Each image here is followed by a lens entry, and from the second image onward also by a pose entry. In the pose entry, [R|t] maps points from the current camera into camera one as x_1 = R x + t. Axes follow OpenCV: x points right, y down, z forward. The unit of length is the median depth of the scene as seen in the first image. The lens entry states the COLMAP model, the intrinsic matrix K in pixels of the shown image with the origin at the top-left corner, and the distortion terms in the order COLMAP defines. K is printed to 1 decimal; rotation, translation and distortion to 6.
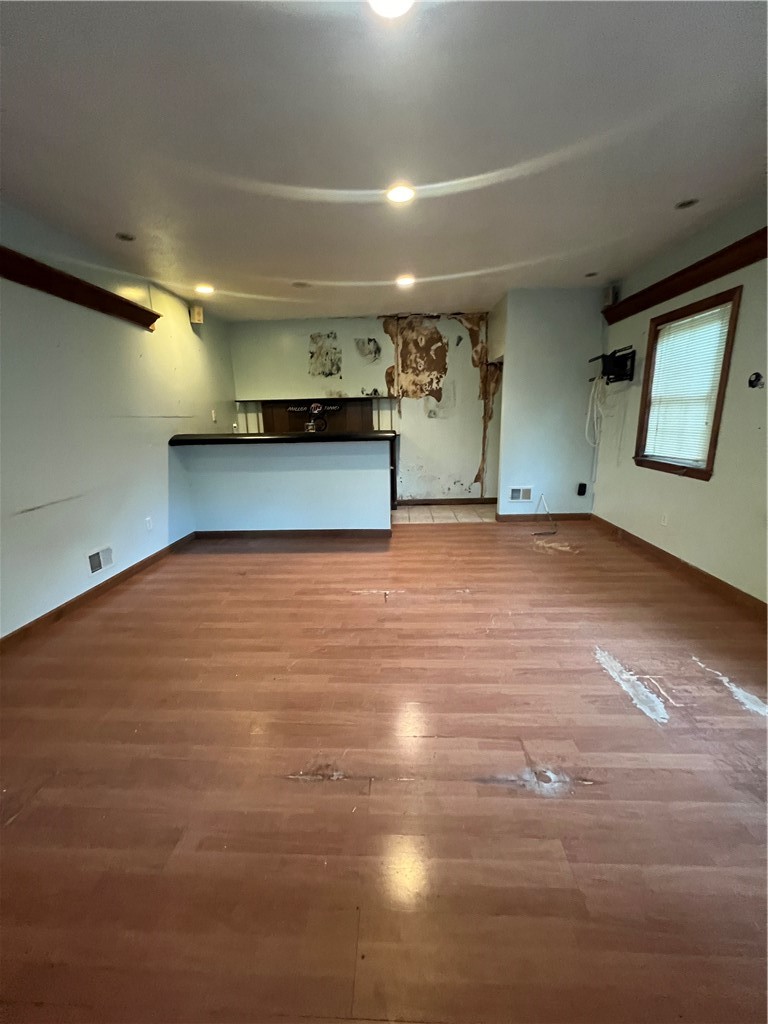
lens RADIAL K [[410.5, 0, 381.1], [0, 410.5, 510.1], [0, 0, 1]] dist [-0.001211, 0.000461]
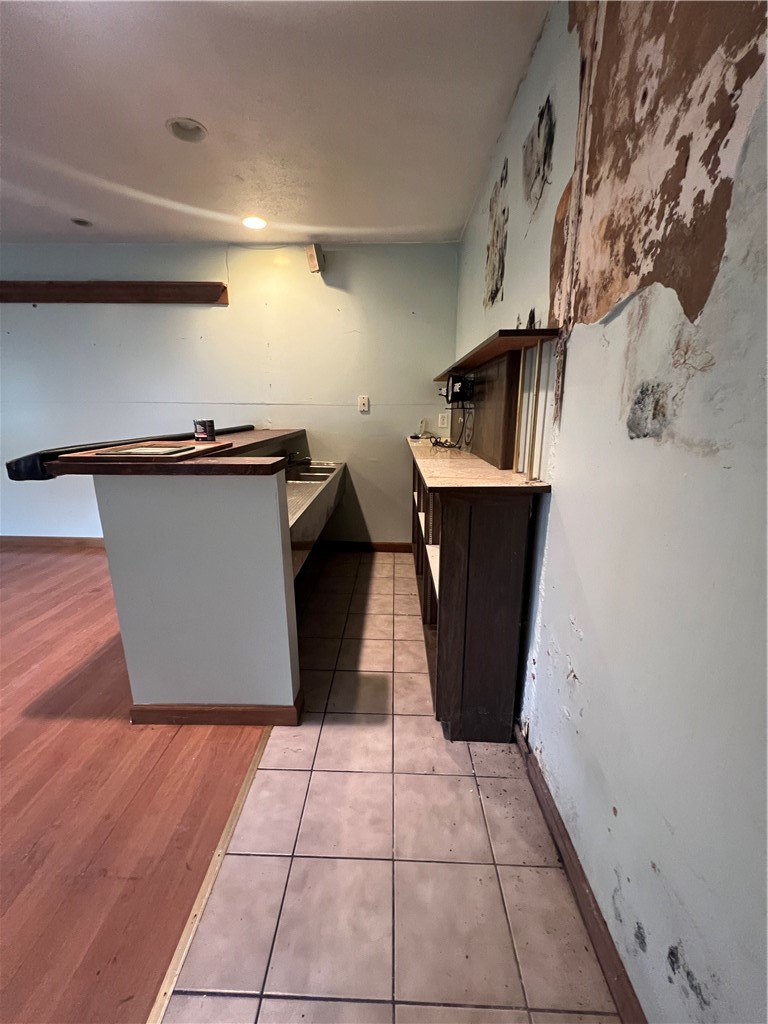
lens RADIAL K [[410.5, 0, 383.7], [0, 410.5, 514.6], [0, 0, 1]] dist [-0.001211, 0.000461]
pose [[0.023068, 0.272095, -0.961994, 0.403556], [-0.235836, 0.936574, 0.259250, -0.316269], [0.971519, 0.220892, 0.085775, 1.327757]]
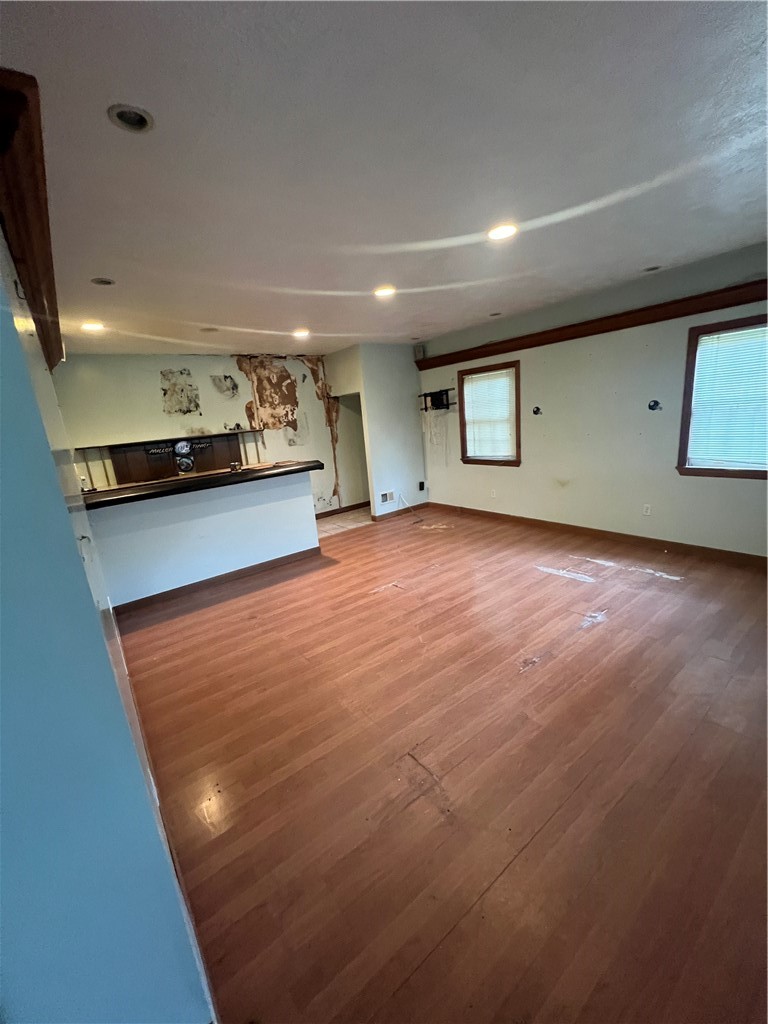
lens RADIAL K [[410.5, 0, 380.9], [0, 410.5, 511.6], [0, 0, 1]] dist [-0.001211, 0.000461]
pose [[0.768213, -0.194647, 0.609887, -0.594363], [0.215970, 0.975607, 0.039332, -0.062653], [-0.602666, 0.101502, 0.791512, -0.010040]]
